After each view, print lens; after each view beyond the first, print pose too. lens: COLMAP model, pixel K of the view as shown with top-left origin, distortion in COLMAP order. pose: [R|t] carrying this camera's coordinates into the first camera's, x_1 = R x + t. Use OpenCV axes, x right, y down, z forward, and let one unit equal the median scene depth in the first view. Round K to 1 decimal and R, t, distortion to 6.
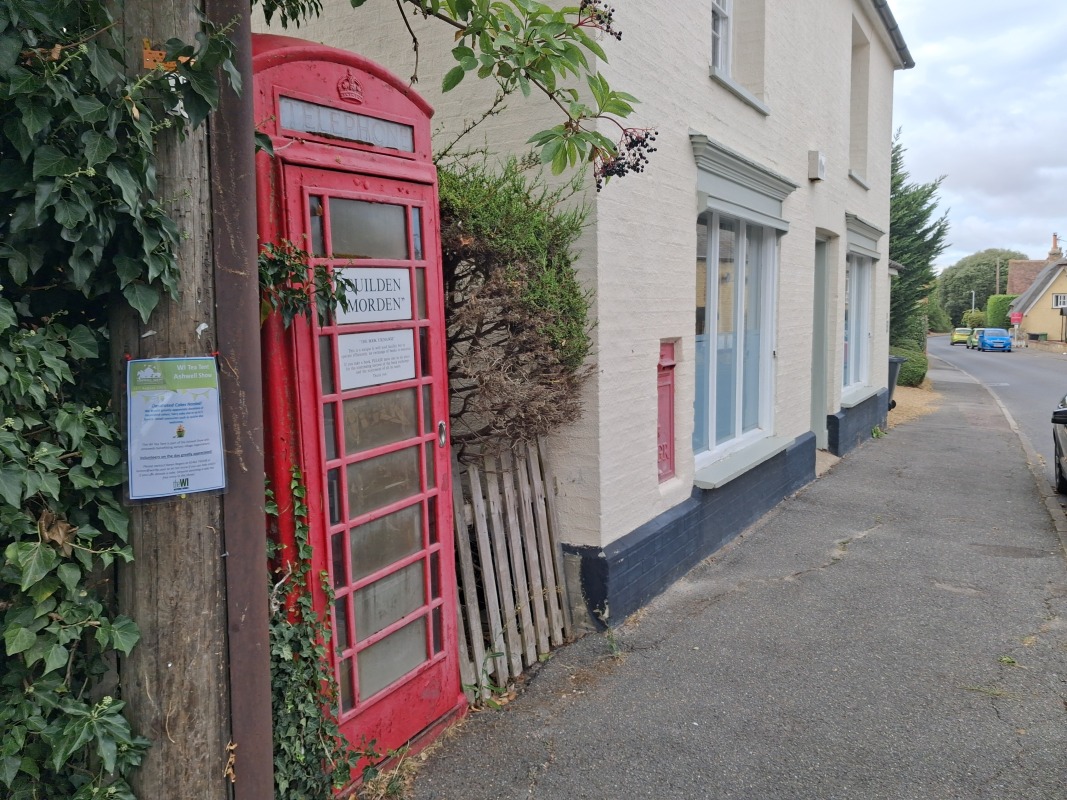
lens RADIAL K [[841.4, 0, 536.6], [0, 841.4, 402.1], [0, 0, 1]] dist [0.027671, -0.028781]
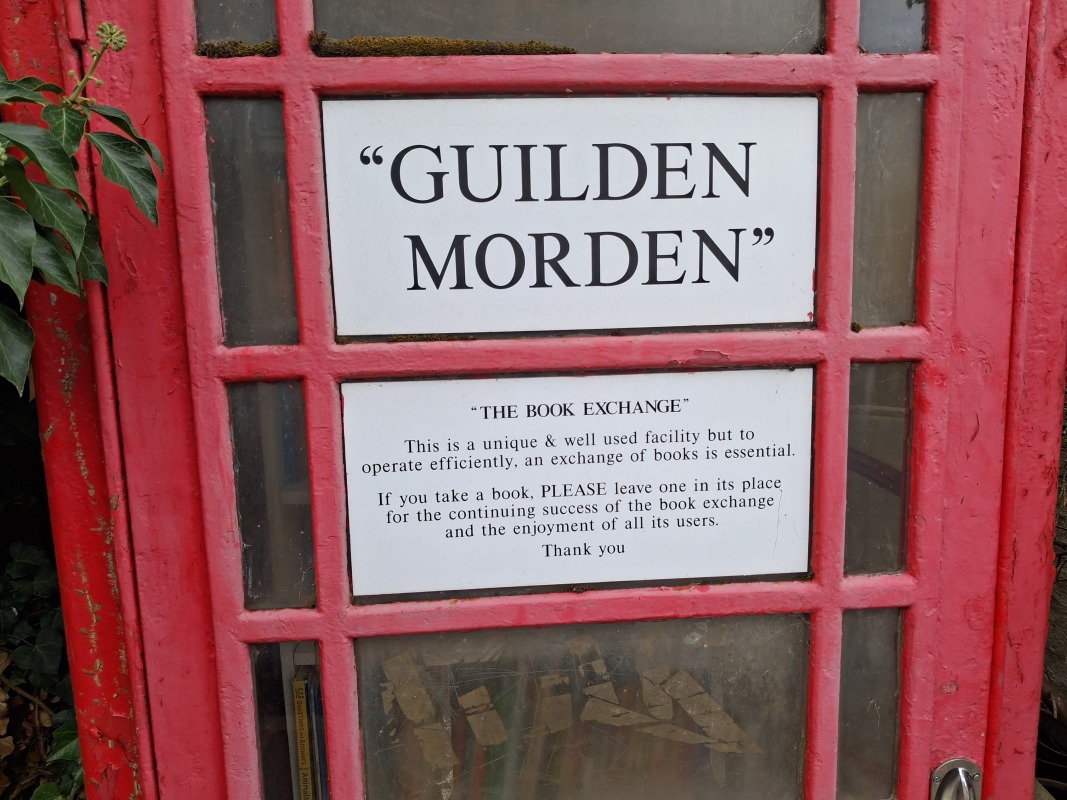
lens RADIAL K [[841.4, 0, 534.7], [0, 841.4, 398.7], [0, 0, 1]] dist [0.027671, -0.028781]
pose [[0.563167, 0.137028, -0.814903, -0.002067], [-0.102716, 0.990115, 0.095505, -0.094997], [0.819934, 0.029919, 0.571675, 0.827800]]
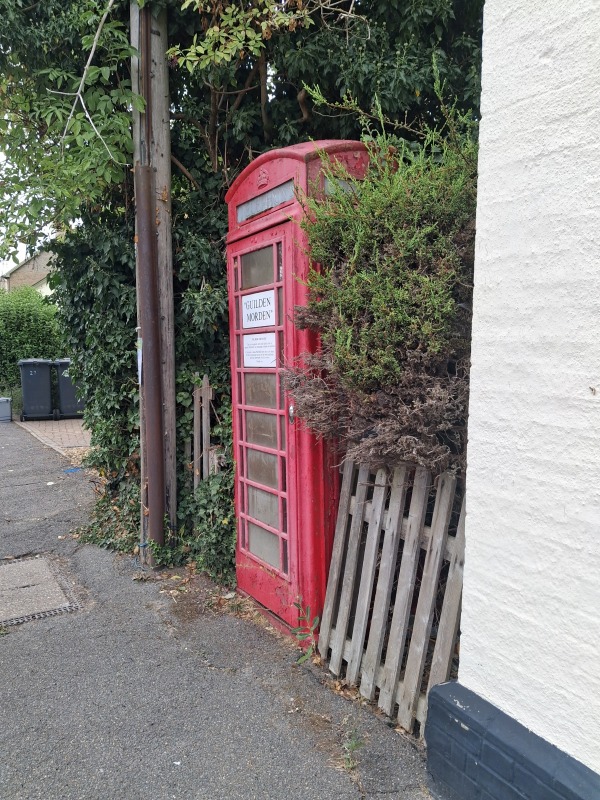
lens RADIAL K [[630.9, 0, 302.4], [0, 630.9, 419.7], [0, 0, 1]] dist [0.027671, -0.028781]
pose [[-0.507100, 0.132506, -0.851641, 0.765546], [-0.073487, 0.977866, 0.195902, -0.157596], [0.858749, 0.161926, -0.486138, 1.614213]]
